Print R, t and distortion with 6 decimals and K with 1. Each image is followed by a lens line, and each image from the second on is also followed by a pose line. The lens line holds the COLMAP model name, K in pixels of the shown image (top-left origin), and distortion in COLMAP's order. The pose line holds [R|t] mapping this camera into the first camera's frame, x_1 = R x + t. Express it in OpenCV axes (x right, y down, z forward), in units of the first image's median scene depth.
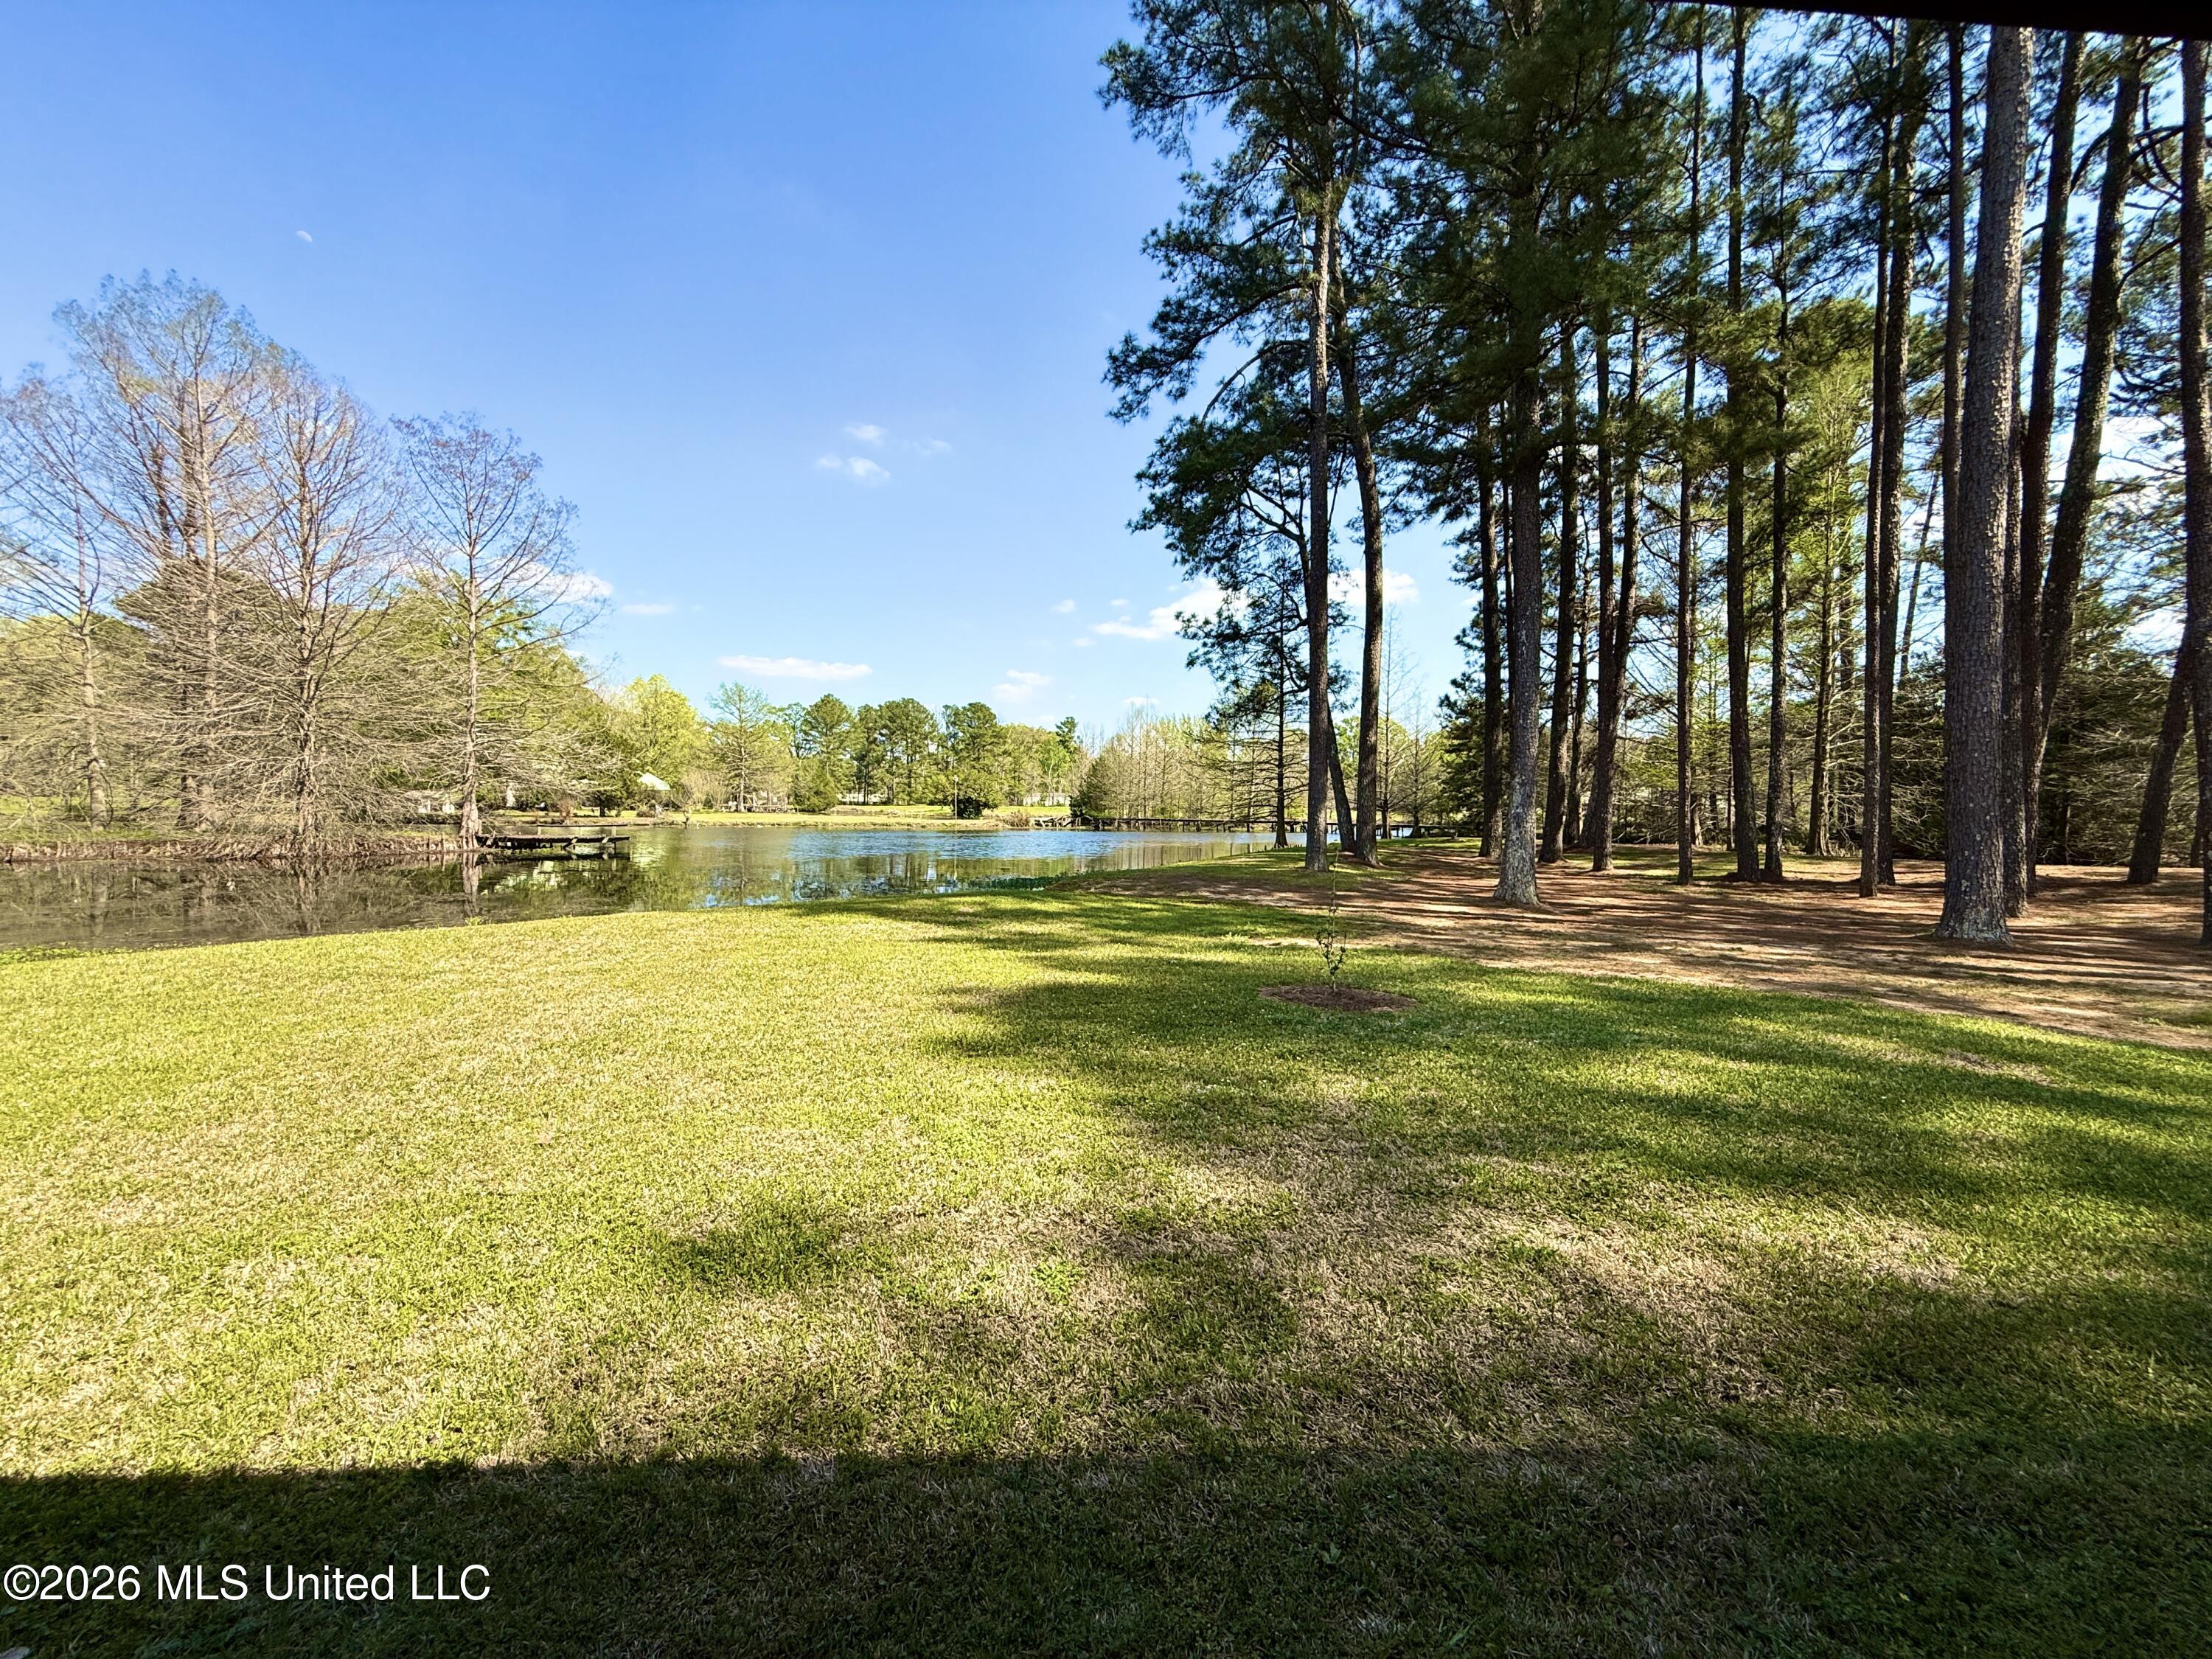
lens RADIAL K [[877.9, 0, 1102.3], [0, 877.9, 827.9], [0, 0, 1]] dist [0.000059, 0.000633]
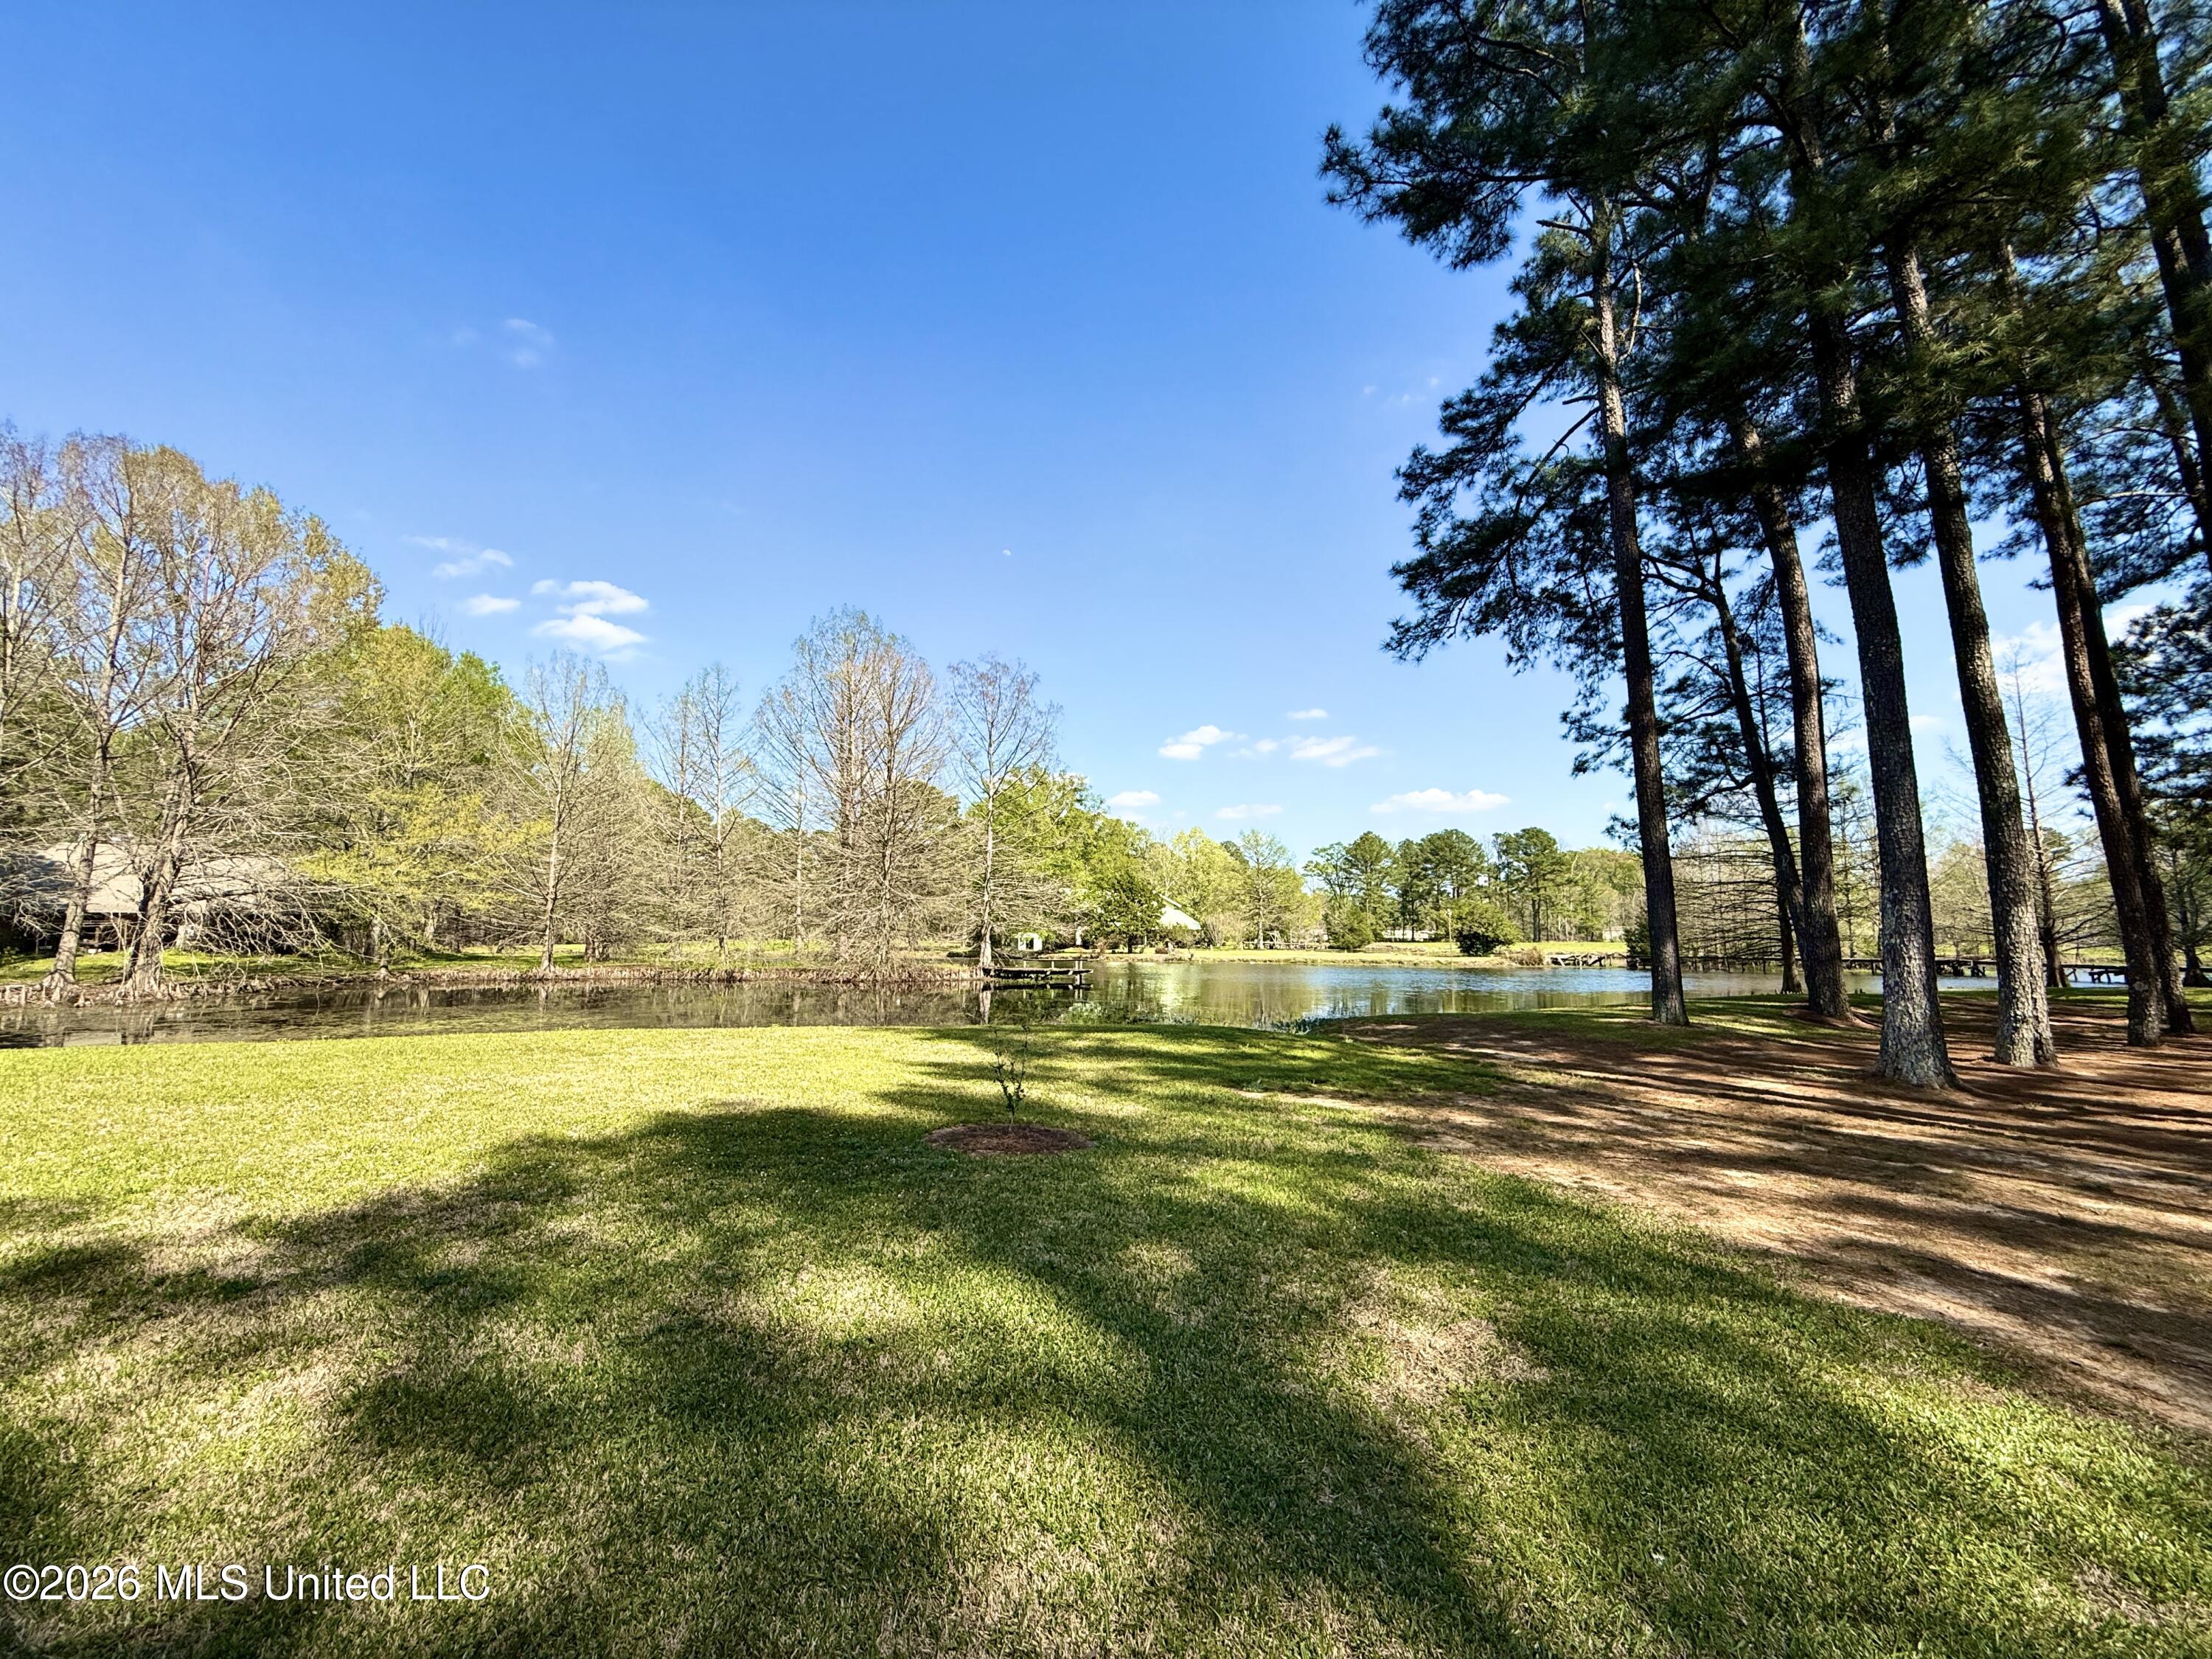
lens RADIAL K [[877.9, 0, 1100.0], [0, 877.9, 826.6], [0, 0, 1]] dist [0.000059, 0.000633]
pose [[0.809957, -0.083153, -0.580564, 0.182896], [-0.008899, 0.988042, -0.153930, 0.001301], [0.586422, 0.129843, 0.799531, 0.051308]]
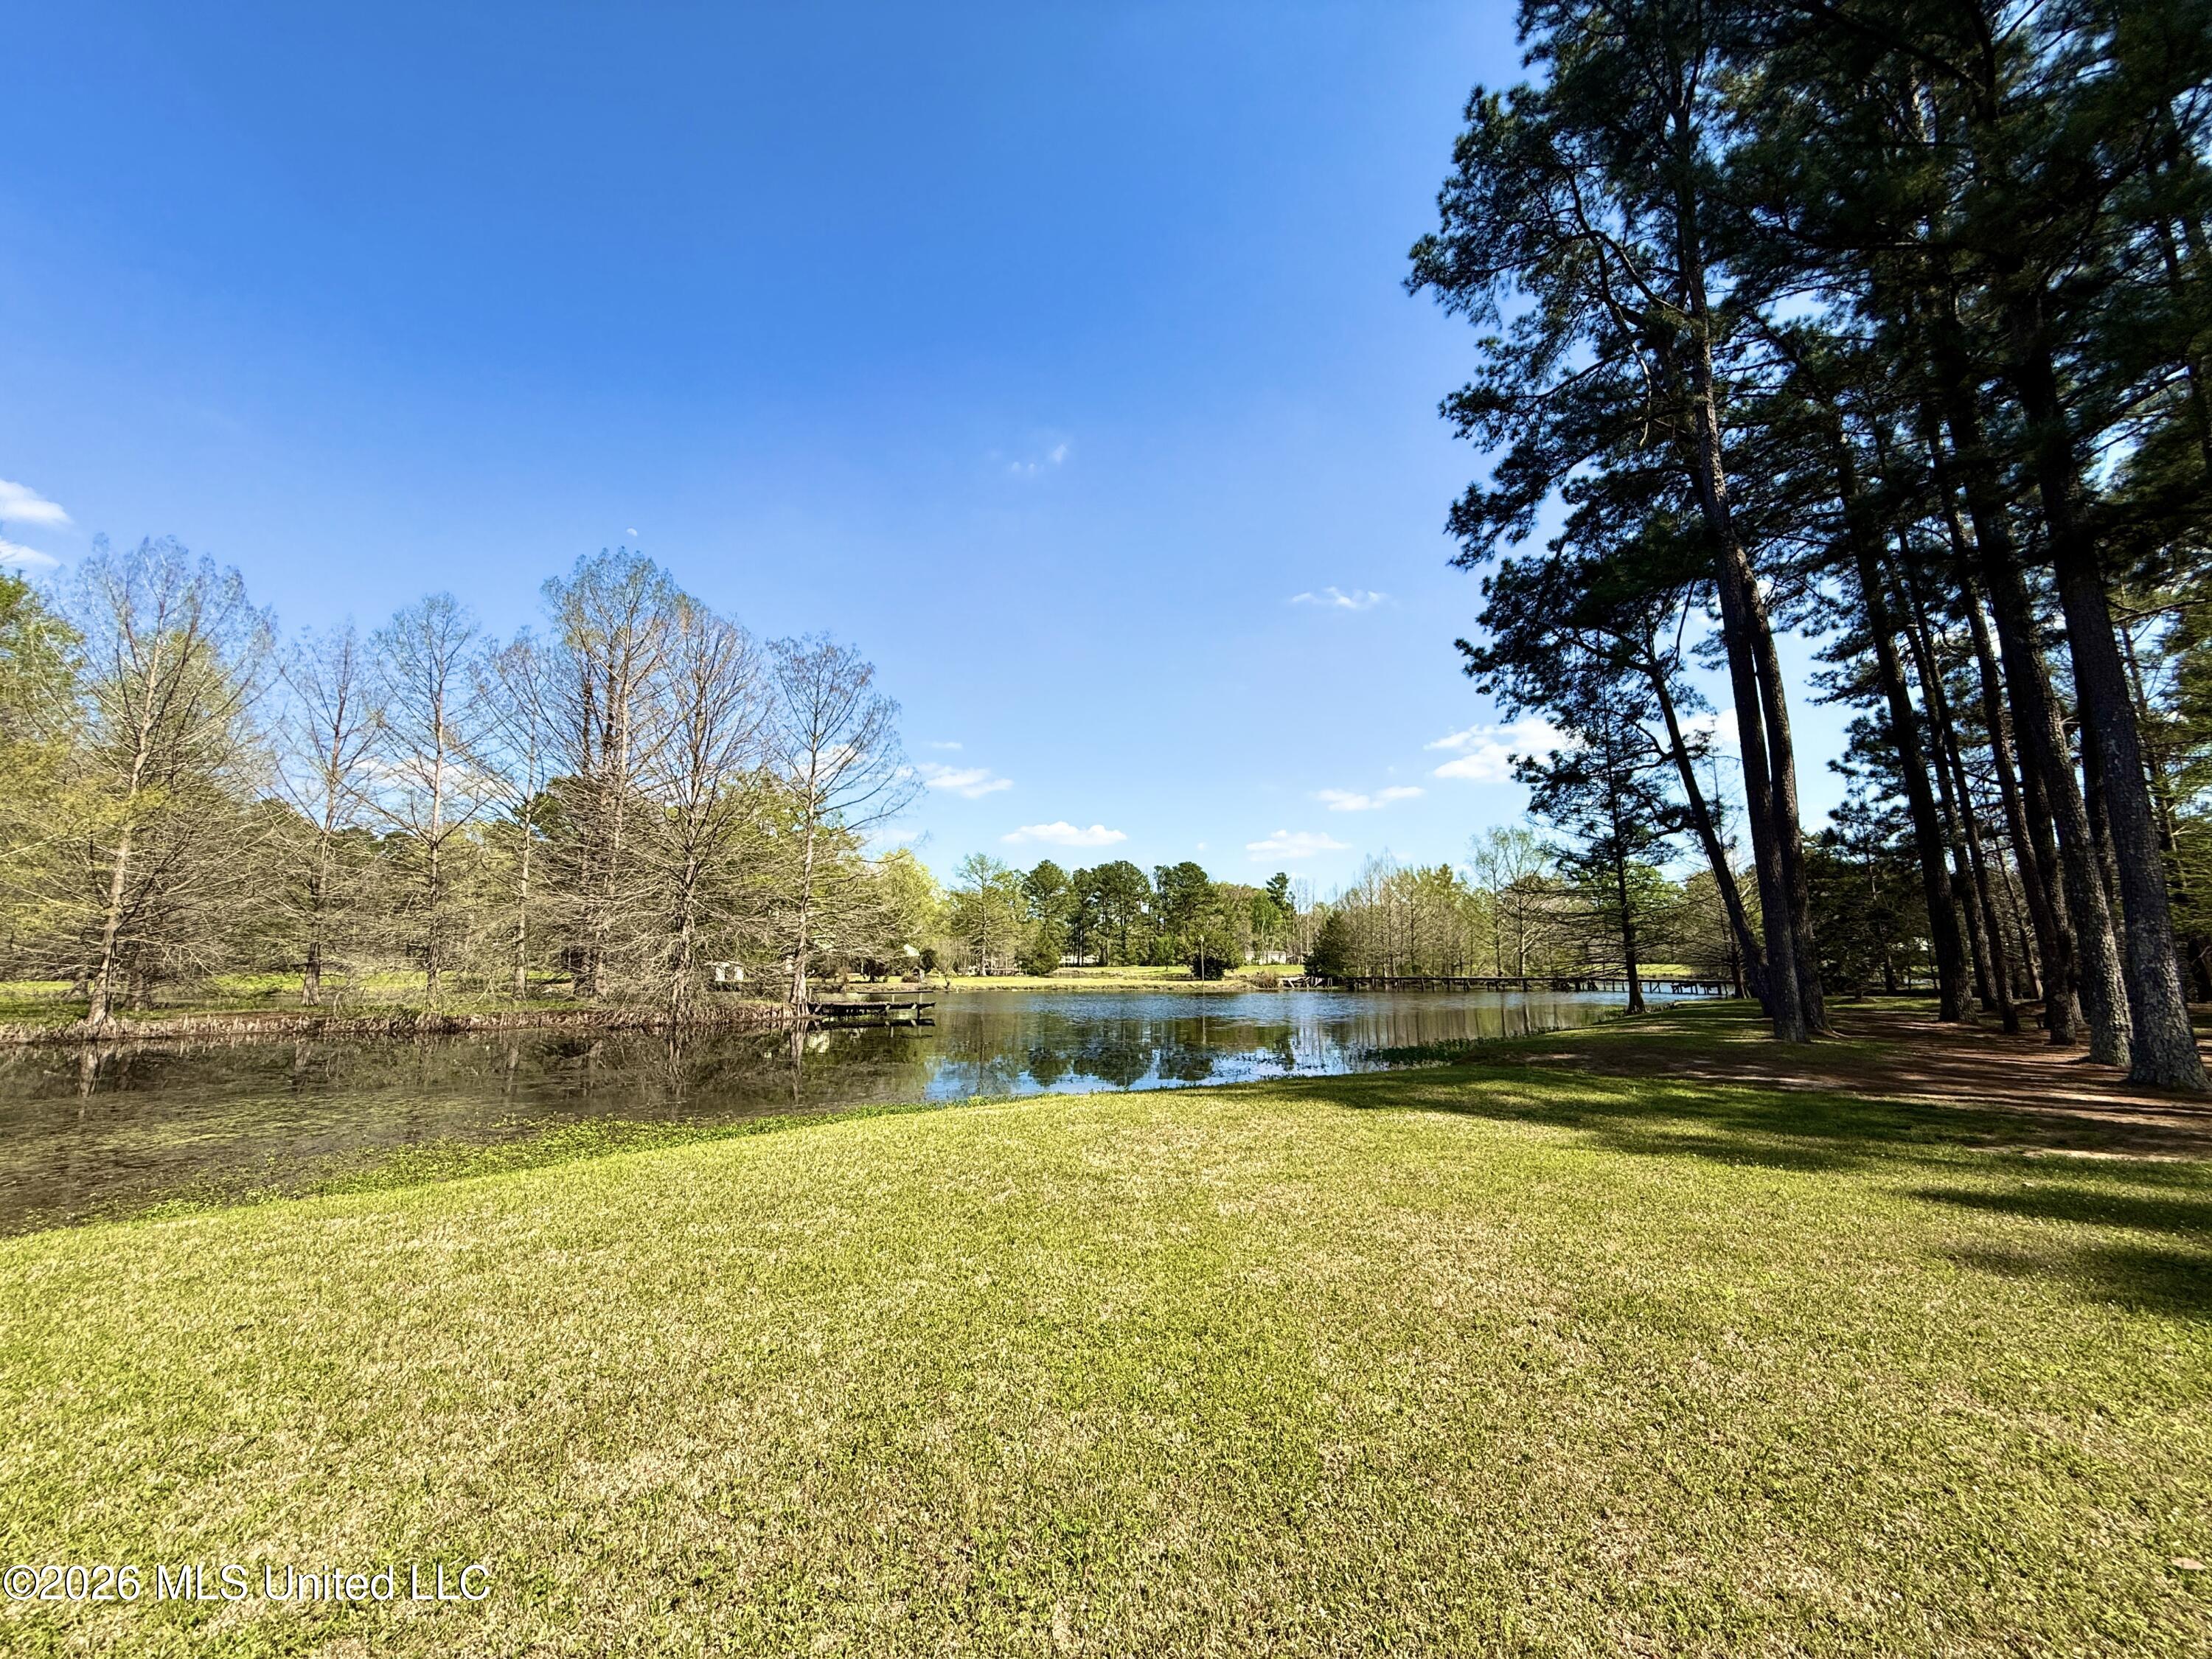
lens RADIAL K [[877.9, 0, 1098.6], [0, 877.9, 827.7], [0, 0, 1]] dist [0.000059, 0.000633]
pose [[0.975031, -0.050736, -0.216194, -0.124630], [0.011094, 0.983464, -0.180766, -0.004382], [0.221790, 0.173854, 0.959471, 0.014552]]
